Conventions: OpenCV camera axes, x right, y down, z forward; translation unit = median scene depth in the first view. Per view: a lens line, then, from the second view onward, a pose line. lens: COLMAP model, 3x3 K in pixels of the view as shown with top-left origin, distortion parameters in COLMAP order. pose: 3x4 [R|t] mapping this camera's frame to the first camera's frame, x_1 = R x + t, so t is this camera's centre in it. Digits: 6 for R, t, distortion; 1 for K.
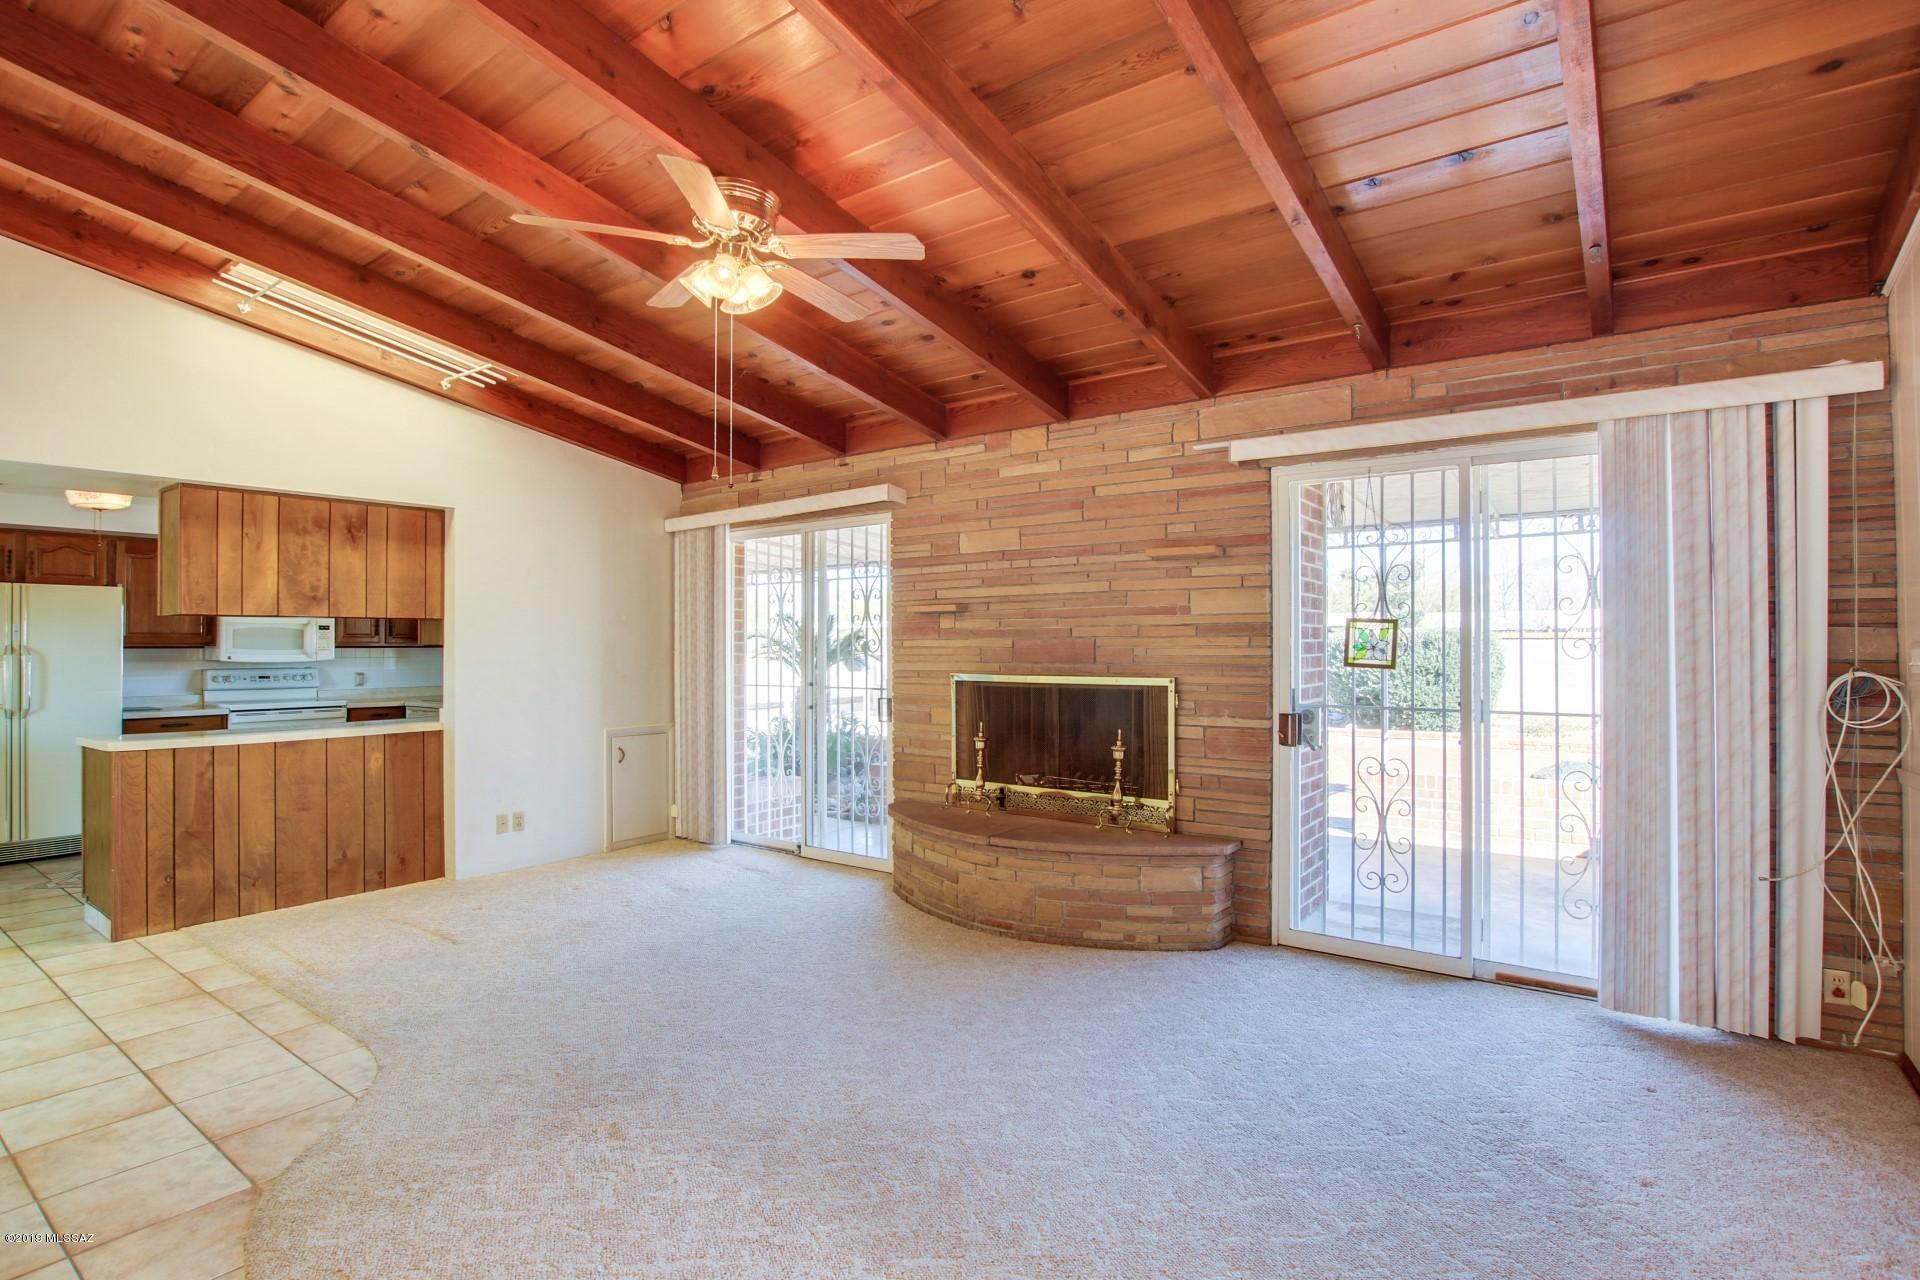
lens RADIAL K [[904.6, 0, 962.5], [0, 904.6, 649.2], [0, 0, 1]] dist [-0.022201, 0.001147]
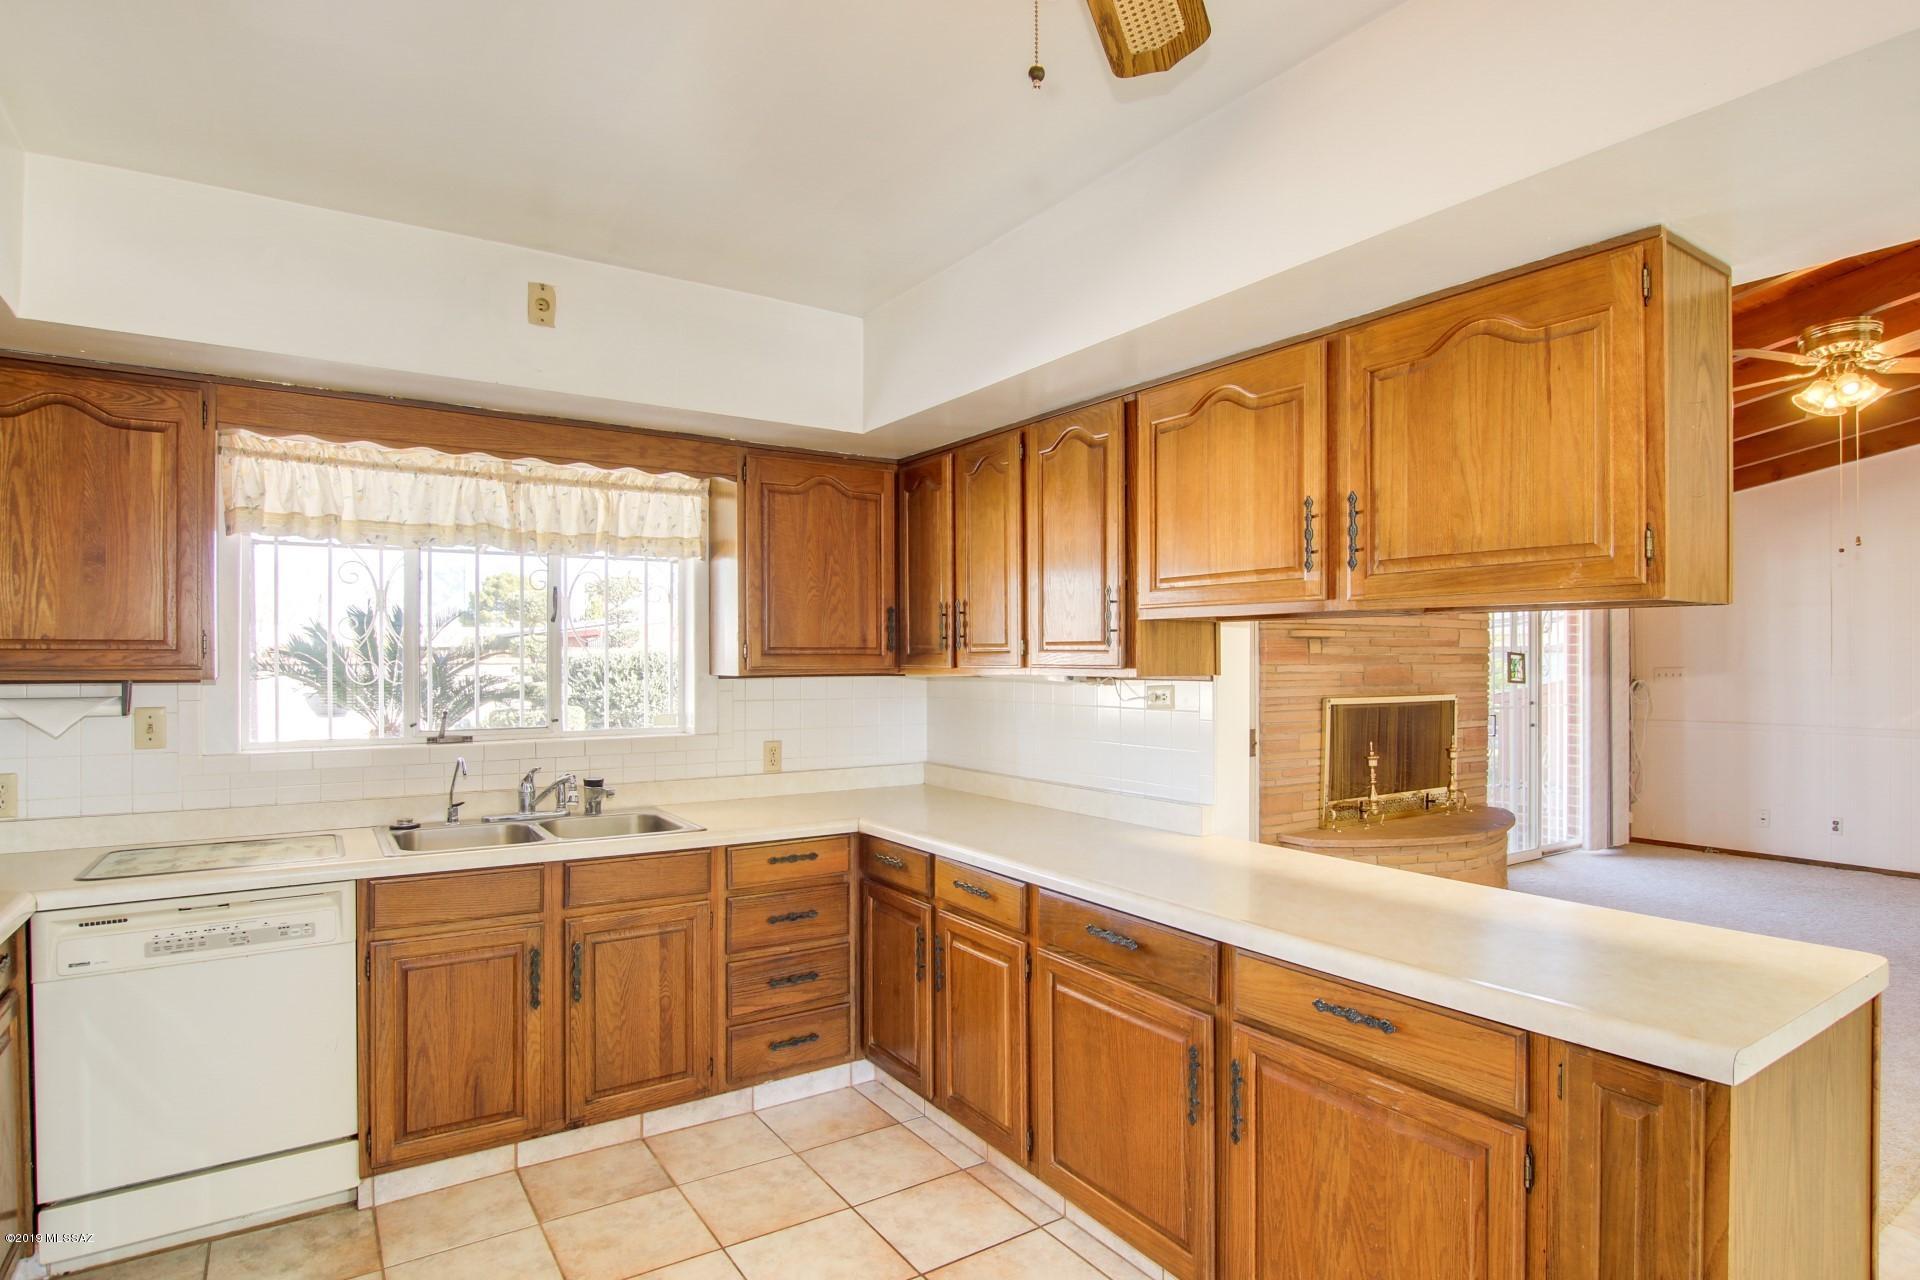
lens RADIAL K [[1022.4, 0, 962.2], [0, 1022.4, 665.3], [0, 0, 1]] dist [-0.011007, 0.000297]
pose [[0.343958, -0.000836, 0.938985, -0.934930], [0.003775, 0.999993, -0.000492, -0.008458], [-0.938977, 0.003714, 0.343959, 0.753486]]
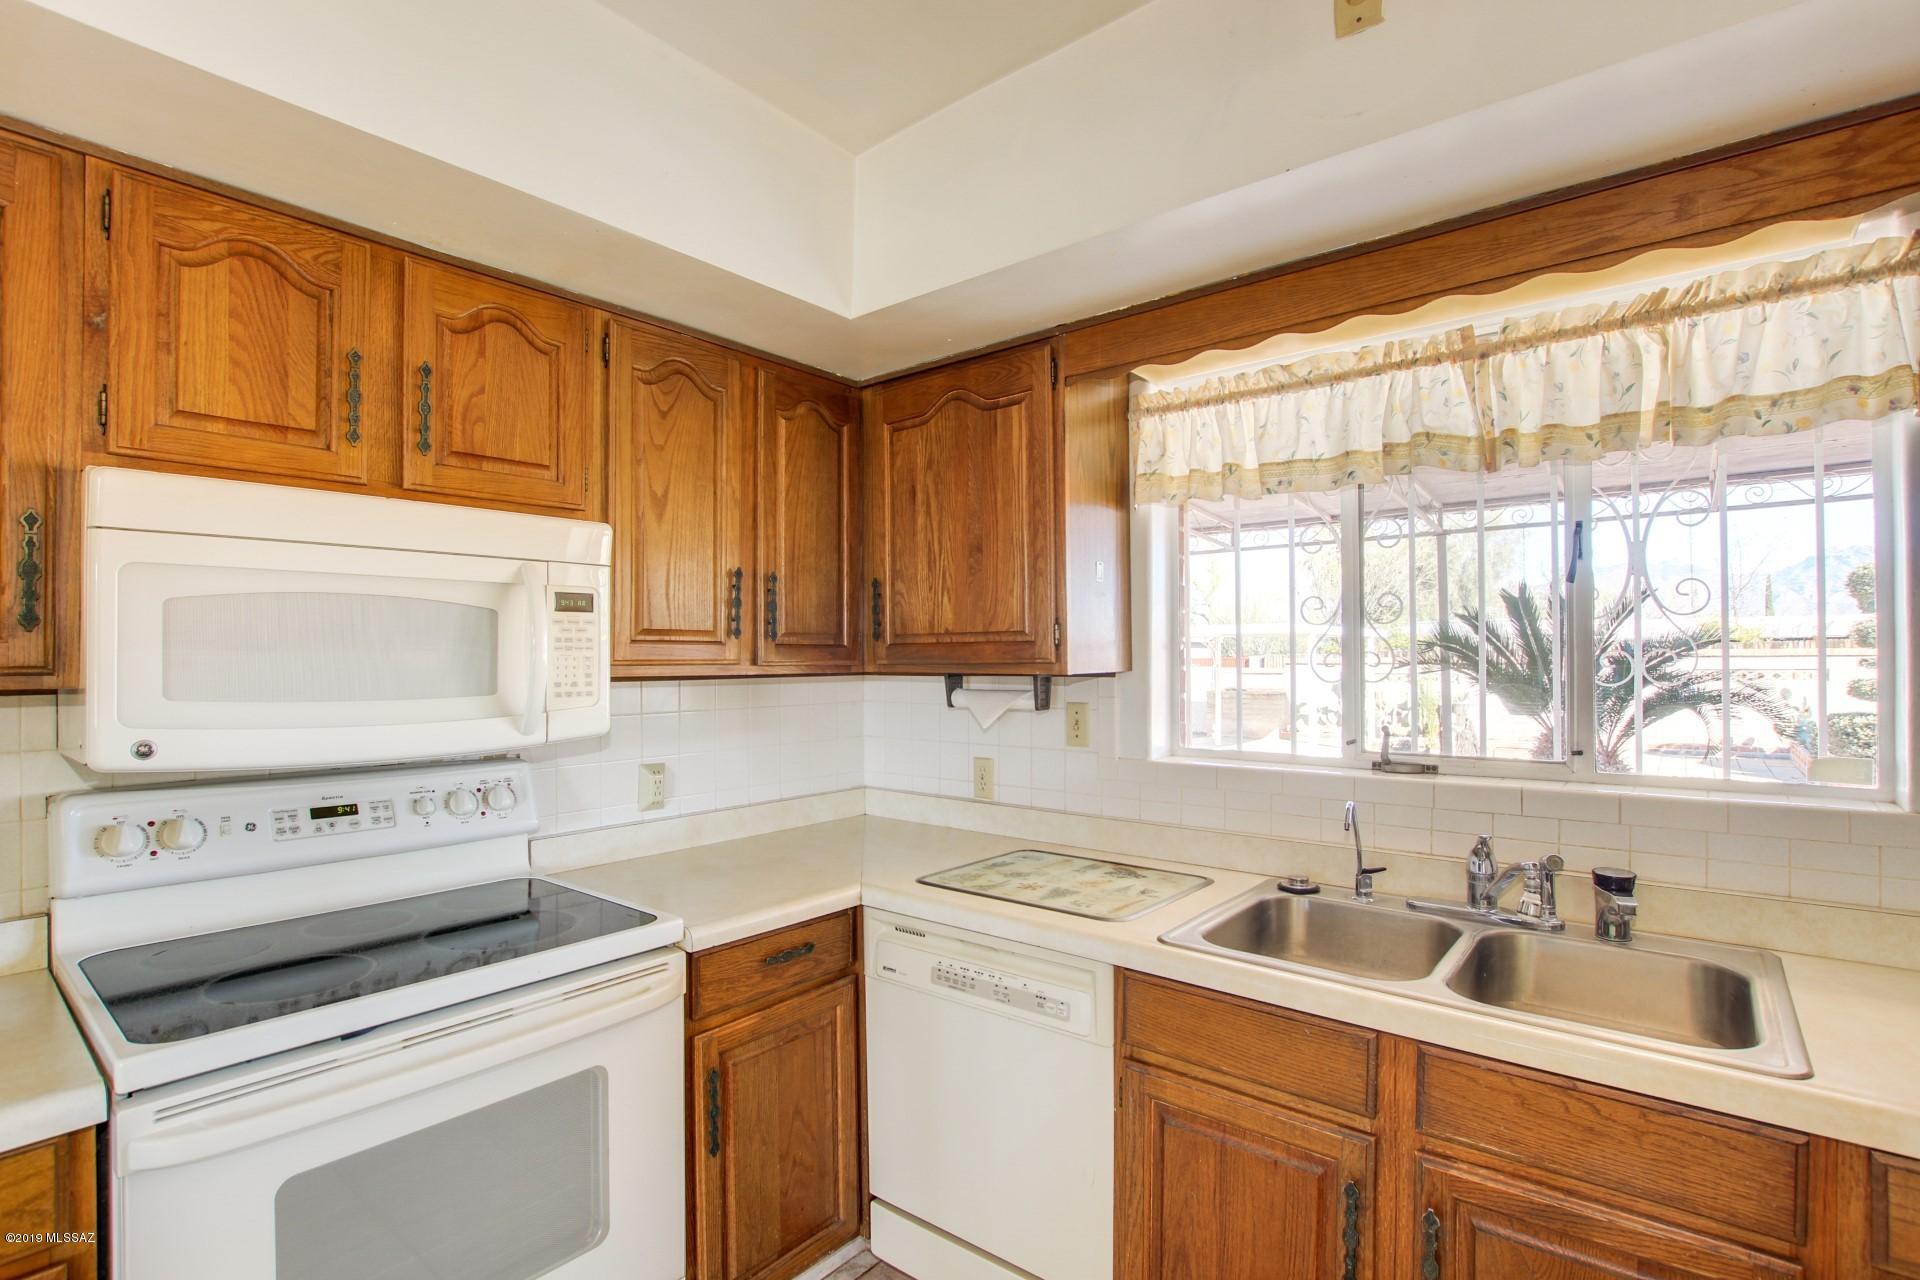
lens RADIAL K [[904.6, 0, 962.5], [0, 904.6, 649.2], [0, 0, 1]] dist [-0.022201, 0.001147]
pose [[0.998887, -0.002415, -0.047113, -0.675033], [0.001768, 0.999904, -0.013771, -0.008583], [0.047141, 0.013672, 0.998795, 0.860192]]
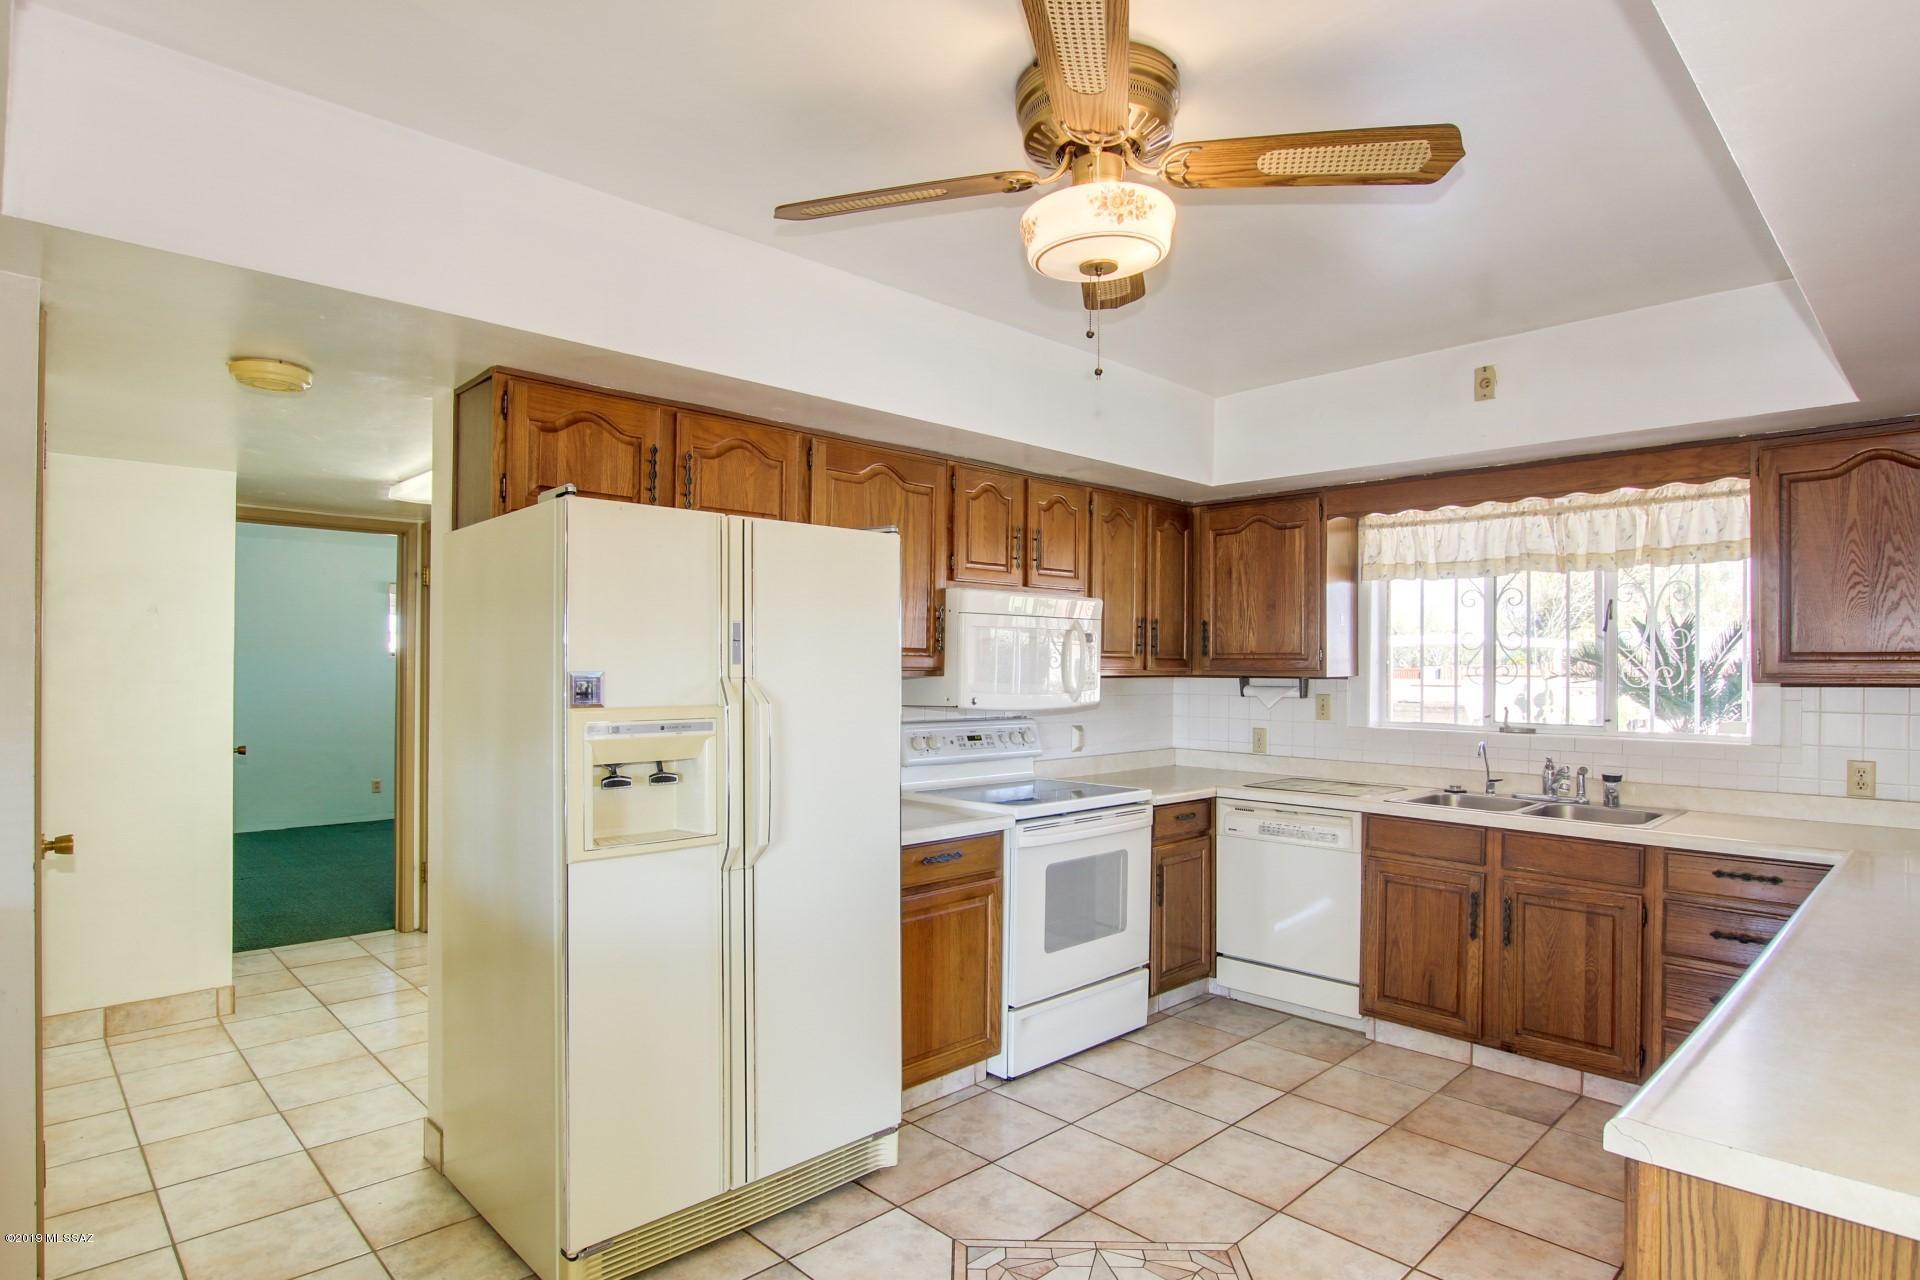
lens RADIAL K [[1039.6, 0, 977.8], [0, 1039.6, 663.7], [0, 0, 1]] dist [-0.002236, 0.000001]
pose [[0.989476, 0.008613, -0.144437, -0.778608], [-0.009444, 0.999943, -0.005063, -0.007047], [0.144385, 0.006374, 0.989501, 0.484294]]
